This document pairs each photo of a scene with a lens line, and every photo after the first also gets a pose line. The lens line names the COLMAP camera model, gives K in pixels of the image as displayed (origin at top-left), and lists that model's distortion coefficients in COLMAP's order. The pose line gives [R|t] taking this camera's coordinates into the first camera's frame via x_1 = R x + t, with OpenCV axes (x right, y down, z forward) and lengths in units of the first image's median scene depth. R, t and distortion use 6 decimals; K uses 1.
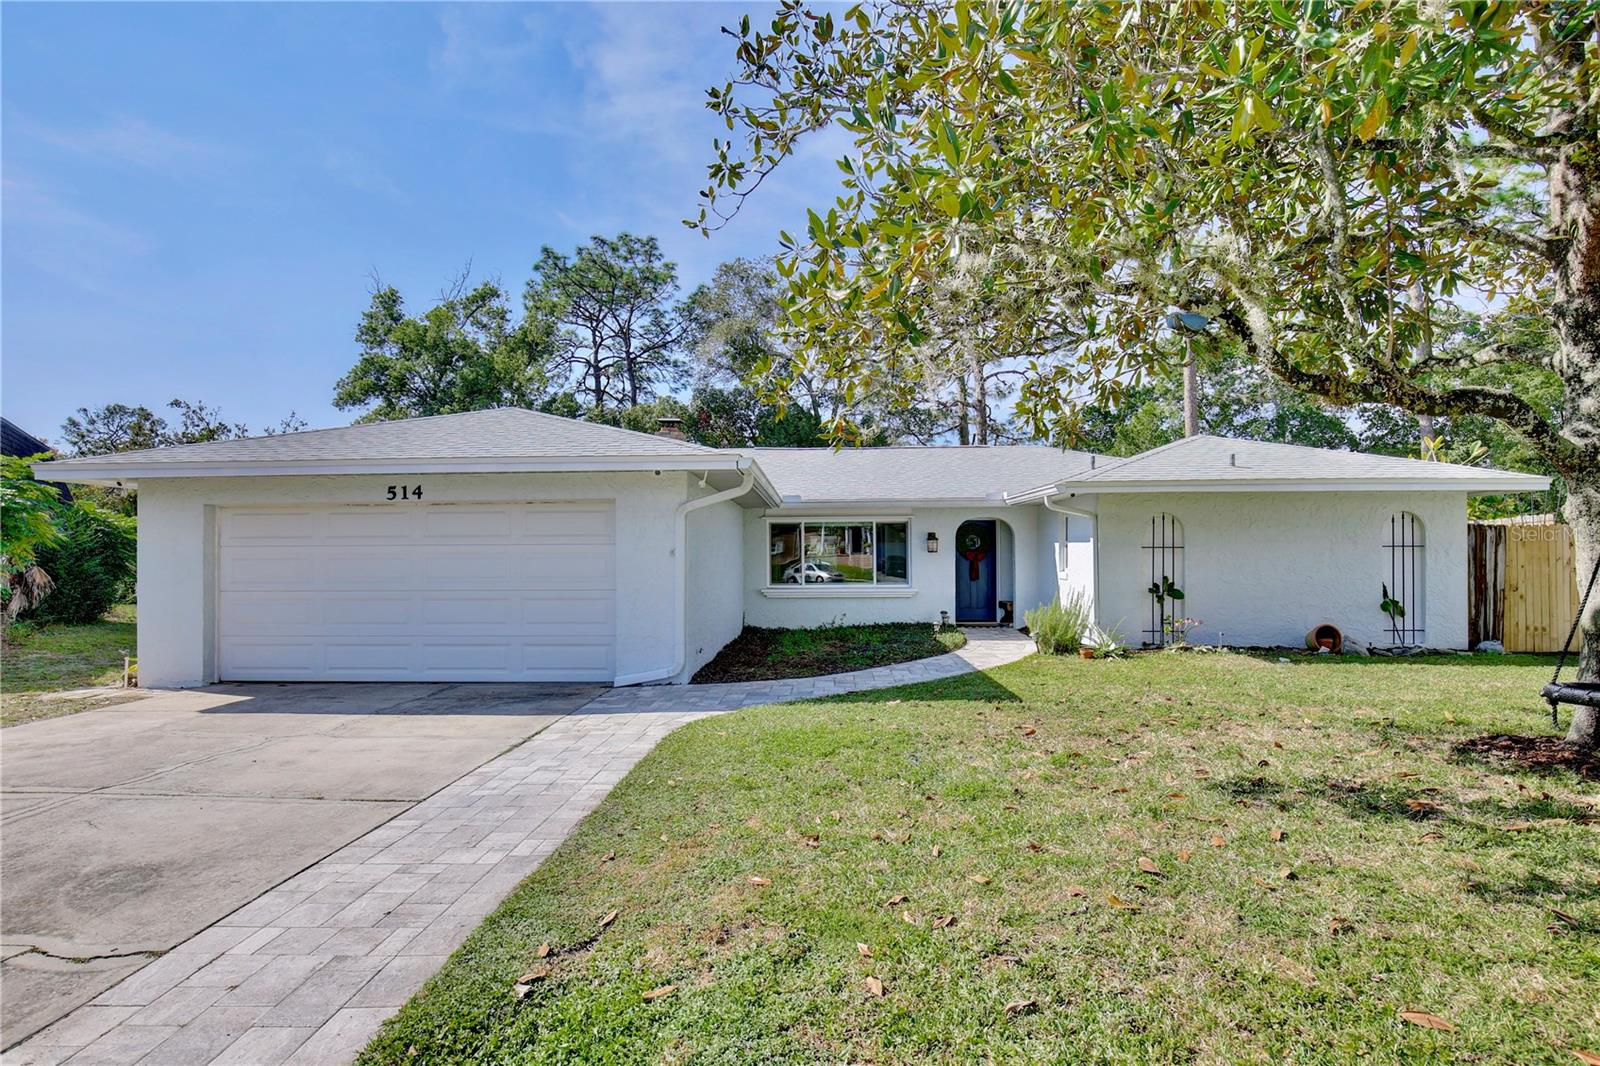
lens RADIAL K [[840.3, 0, 776.1], [0, 840.3, 557.7], [0, 0, 1]] dist [-0.029523, 0.000622]
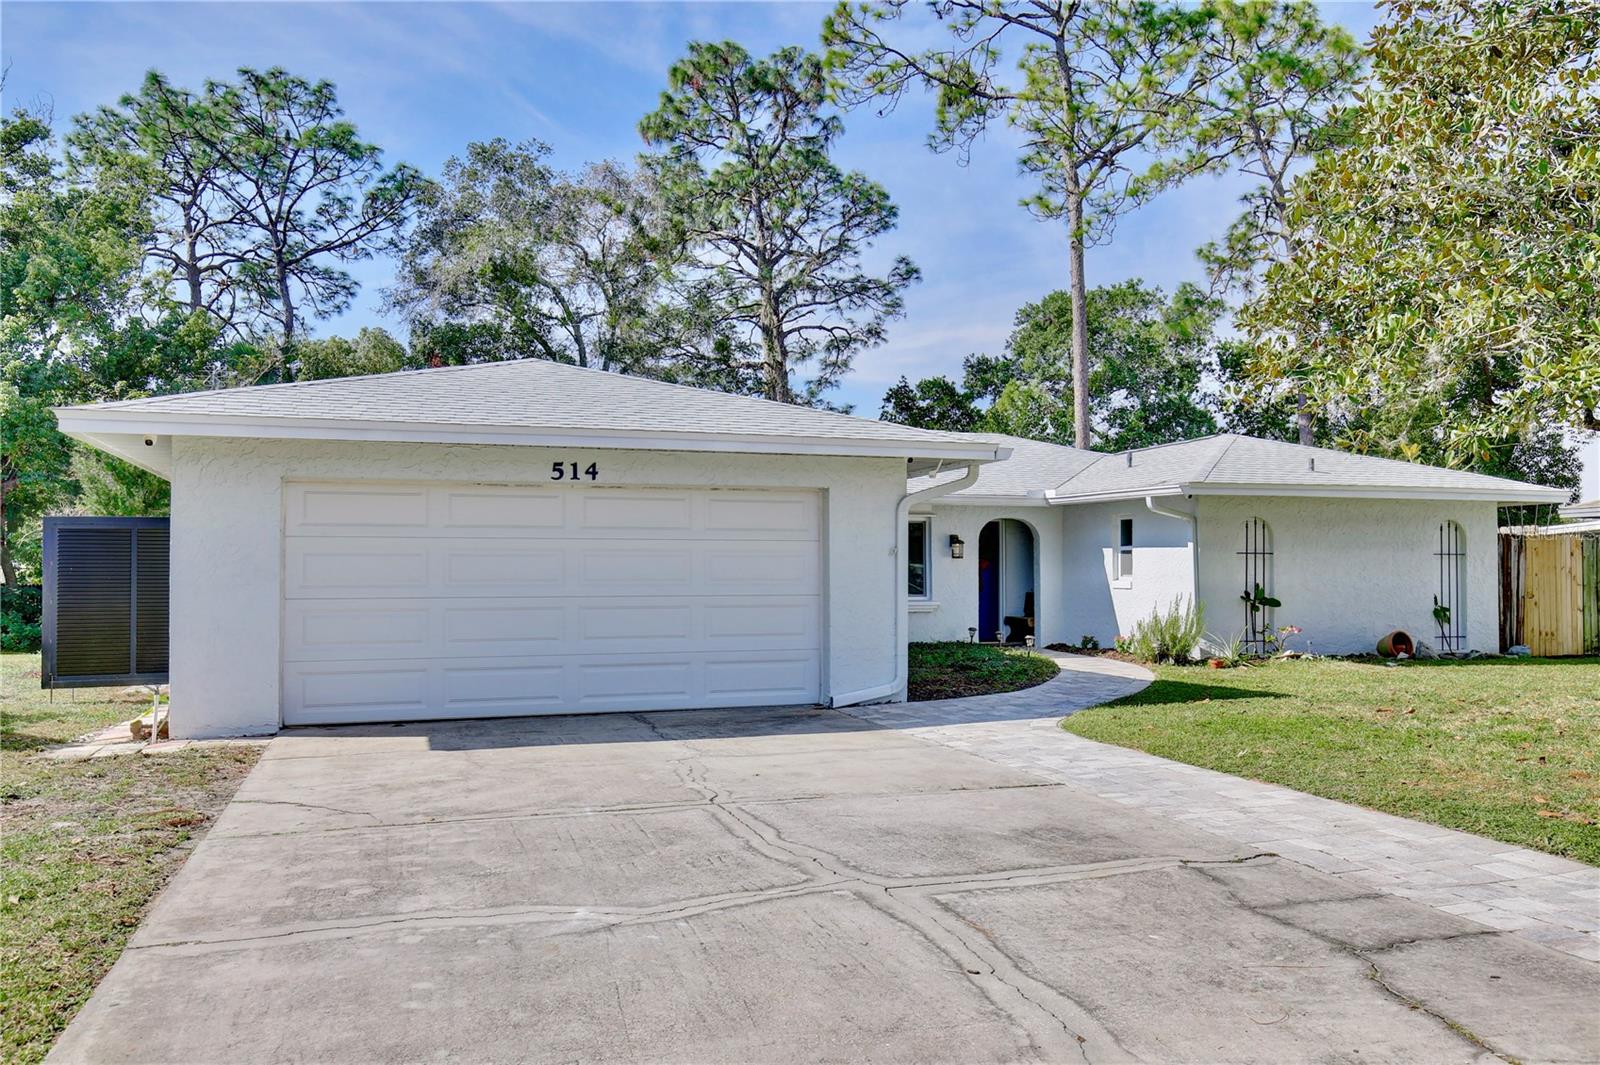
lens RADIAL K [[1234.0, 0, 803.3], [0, 1234.0, 549.2], [0, 0, 1]] dist [0.003740, 0.006932]
pose [[0.930092, 0.011169, 0.367158, -0.541685], [-0.003181, 0.999745, -0.022355, 0.016671], [-0.367314, 0.019625, 0.929890, -0.125421]]
